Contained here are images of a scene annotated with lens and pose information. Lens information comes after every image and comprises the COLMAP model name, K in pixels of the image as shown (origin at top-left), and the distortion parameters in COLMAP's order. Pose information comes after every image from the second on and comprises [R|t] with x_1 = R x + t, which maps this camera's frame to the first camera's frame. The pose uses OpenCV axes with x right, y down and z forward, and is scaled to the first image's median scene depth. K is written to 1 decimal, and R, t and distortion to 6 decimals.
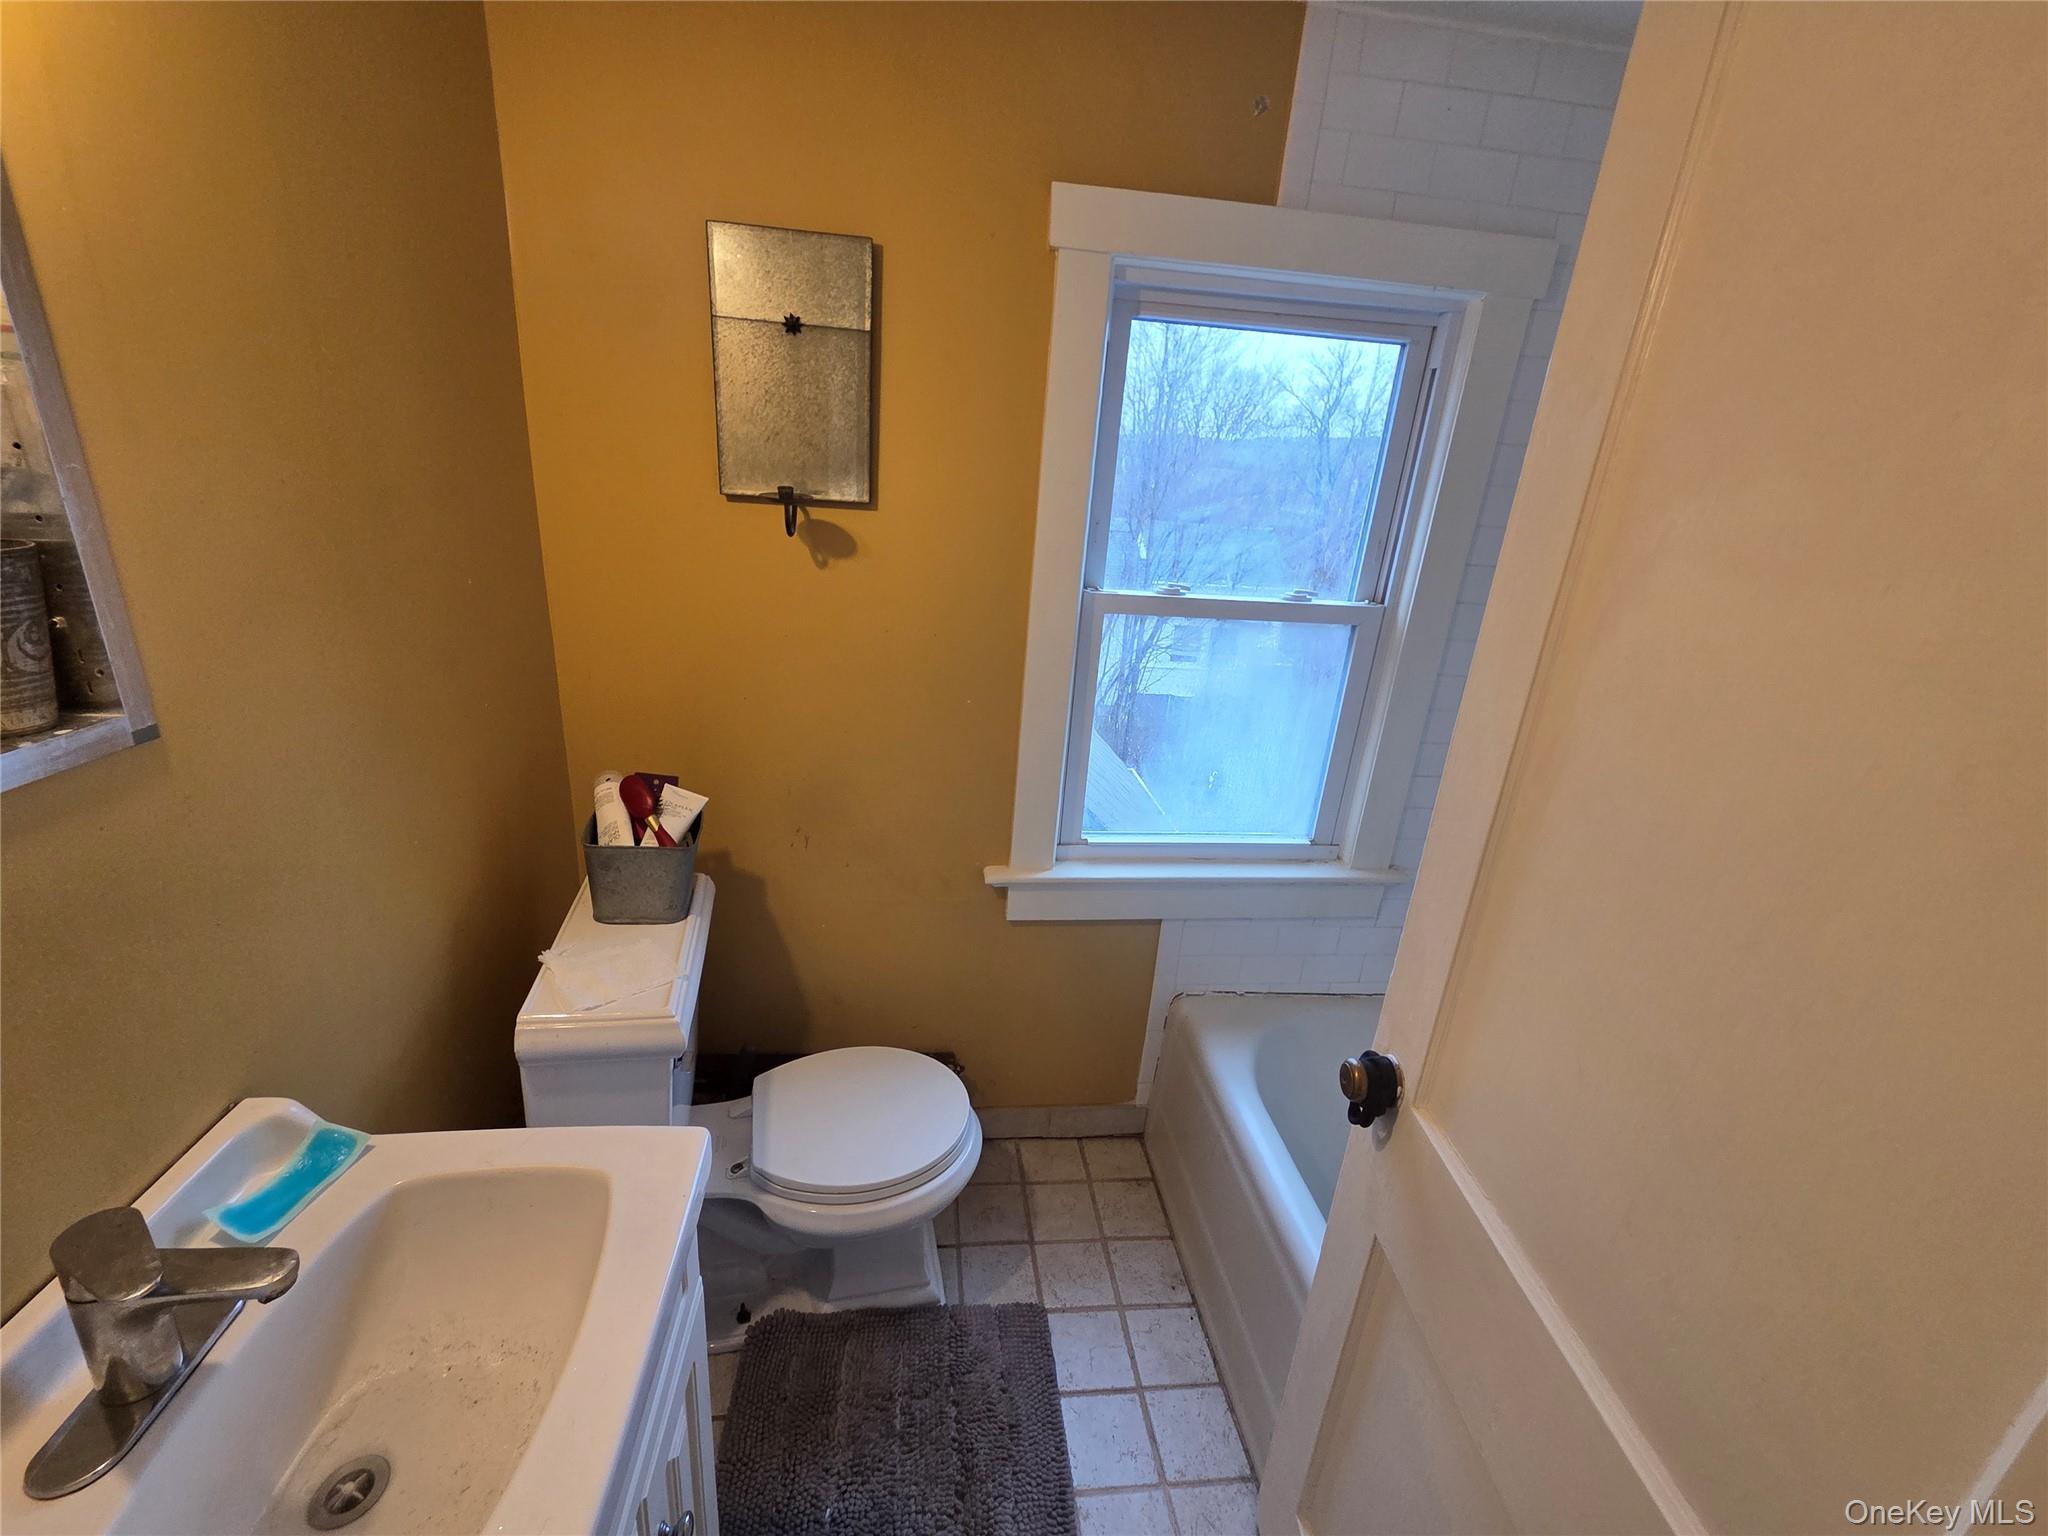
lens RADIAL K [[837.4, 0, 1018.4], [0, 837.4, 778.0], [0, 0, 1]] dist [0.002555, 0.000184]
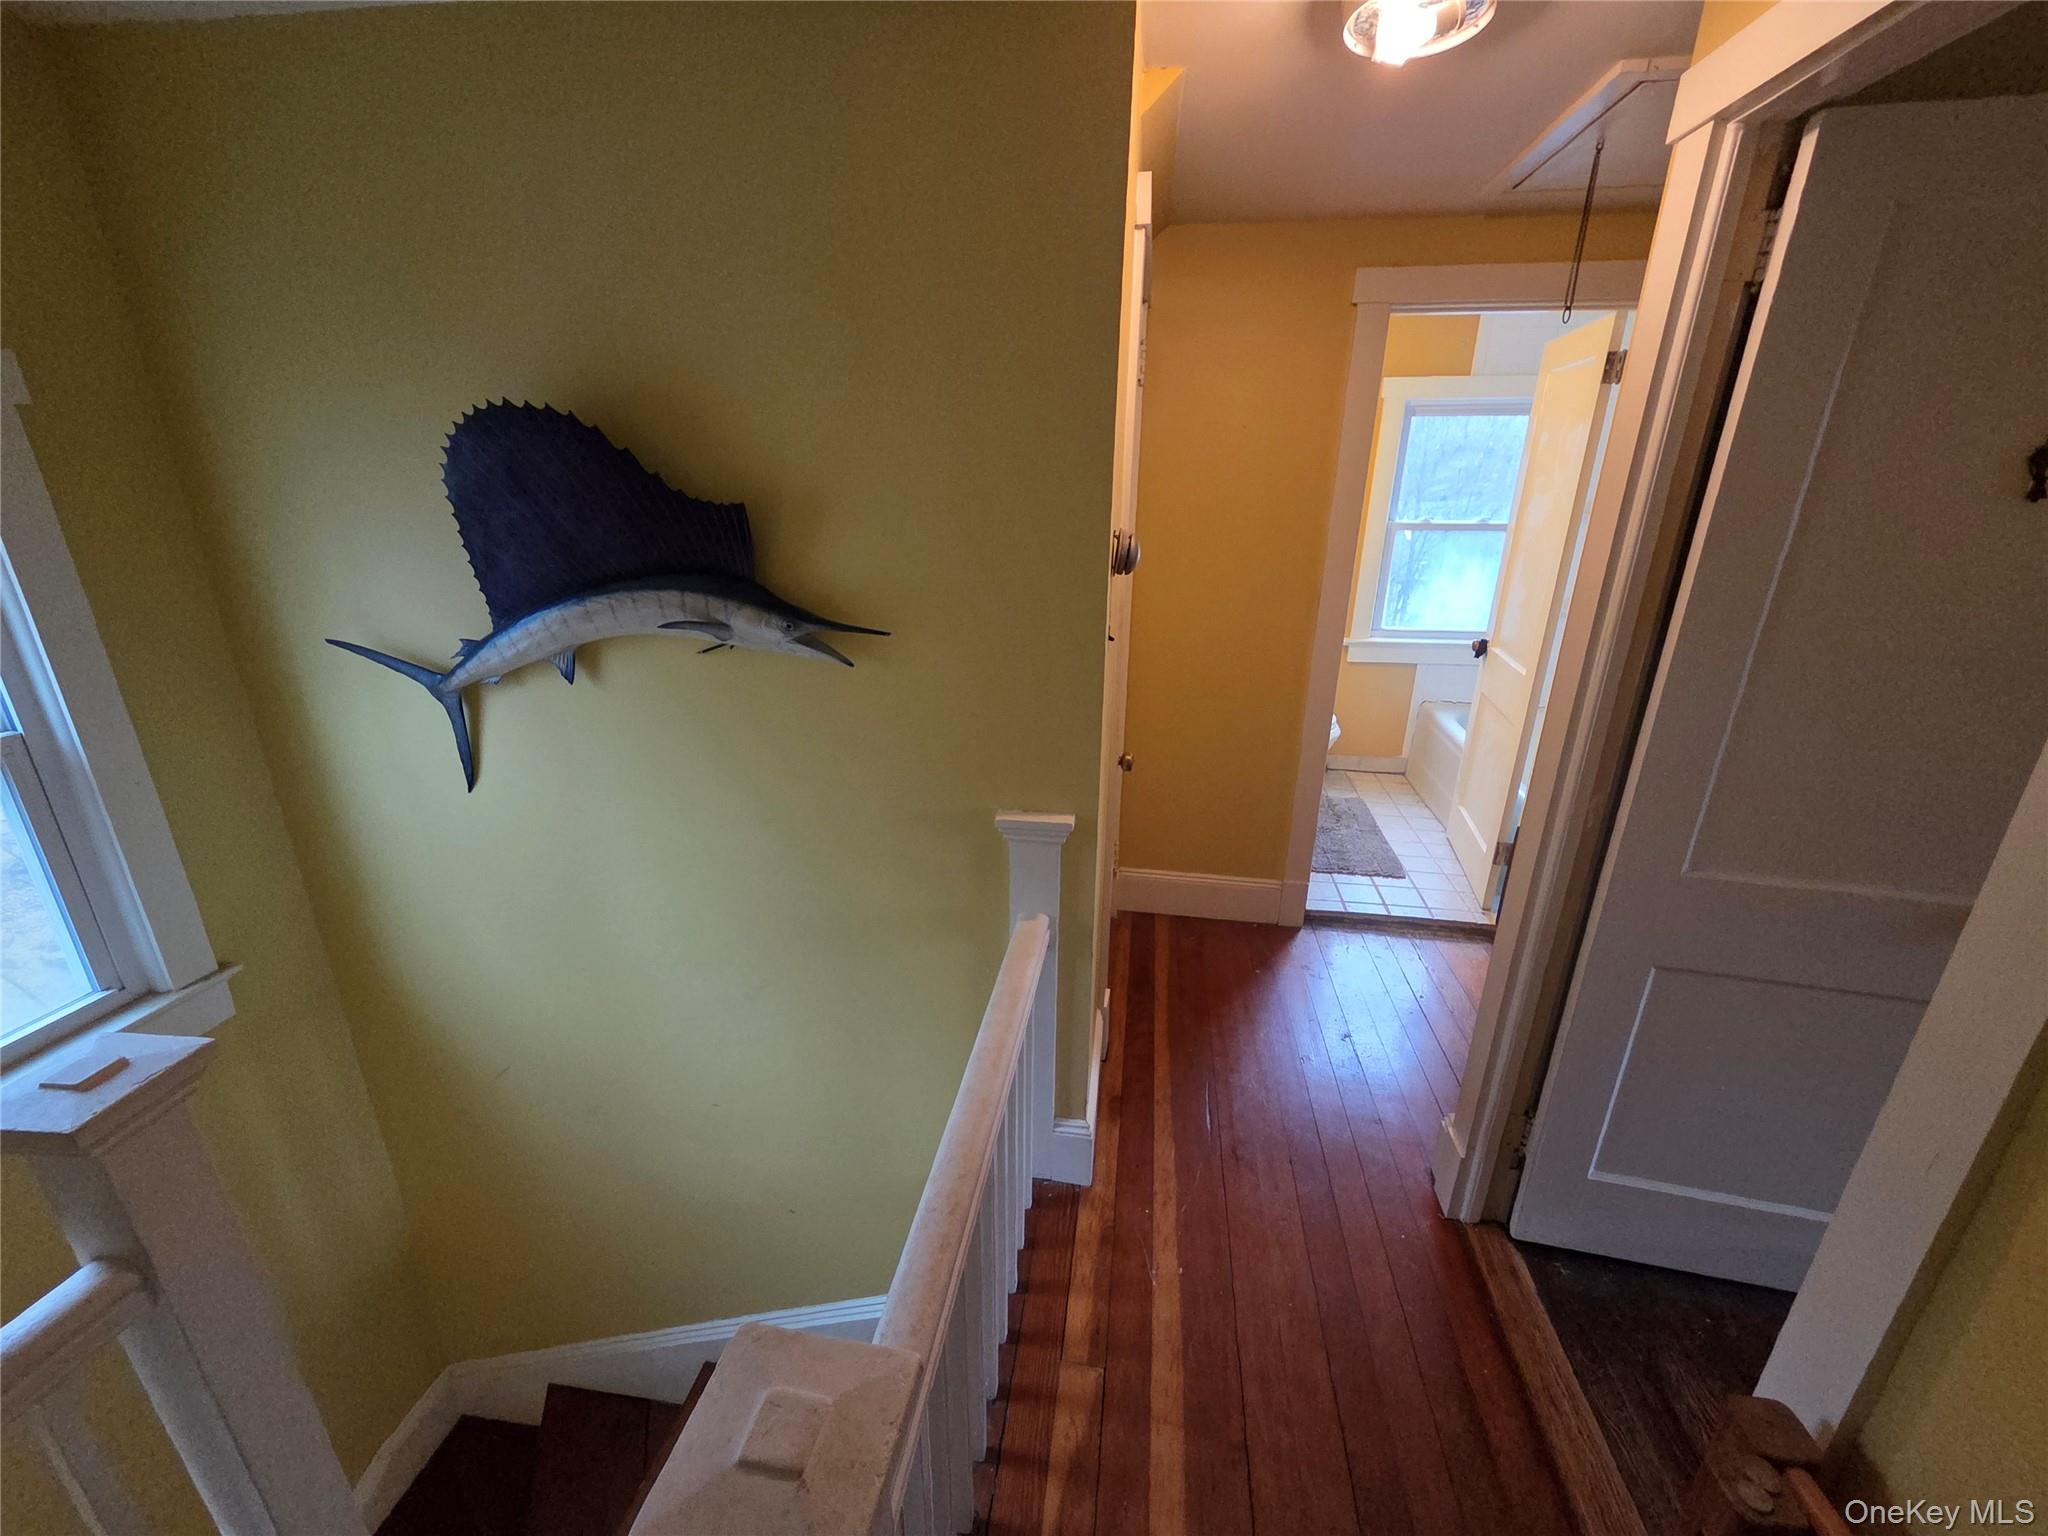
lens RADIAL K [[837.4, 0, 1017.5], [0, 837.4, 765.0], [0, 0, 1]] dist [0.002555, 0.000184]
pose [[0.961120, 0.030969, -0.274390, -0.269516], [-0.034207, 0.999390, -0.007022, 0.546161], [0.274005, 0.016135, 0.961593, -1.664040]]
